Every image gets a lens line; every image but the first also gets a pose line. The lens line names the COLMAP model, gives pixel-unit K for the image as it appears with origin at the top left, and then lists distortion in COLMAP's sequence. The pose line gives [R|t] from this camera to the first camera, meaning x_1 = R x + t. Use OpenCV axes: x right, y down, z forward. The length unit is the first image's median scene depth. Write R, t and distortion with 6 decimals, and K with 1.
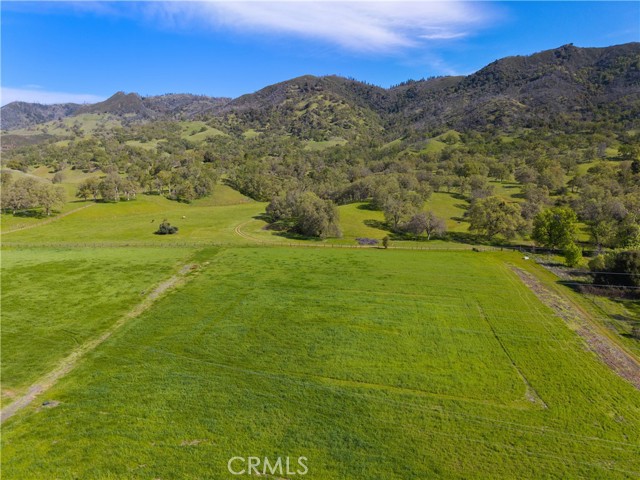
lens RADIAL K [[427.1, 0, 320.8], [0, 427.1, 242.7], [0, 0, 1]] dist [0.020540, -0.019730]
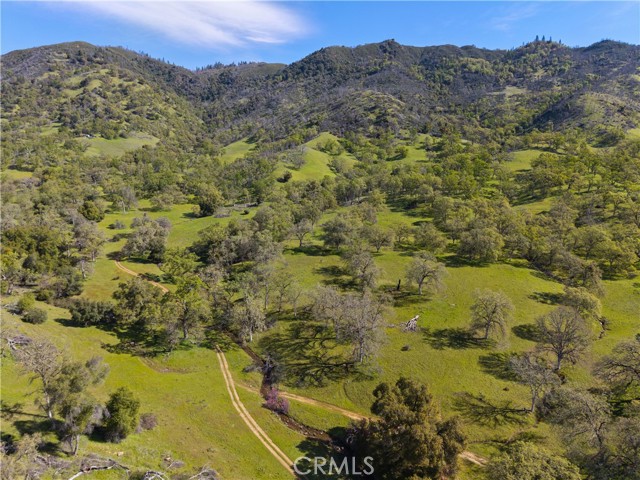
lens RADIAL K [[427.1, 0, 322.0], [0, 427.1, 237.0], [0, 0, 1]] dist [0.020540, -0.019730]
pose [[0.896570, -0.079338, 0.435737, -0.009383], [0.074591, 0.996820, 0.028020, -0.066536], [-0.436575, 0.007380, 0.899638, 0.222814]]
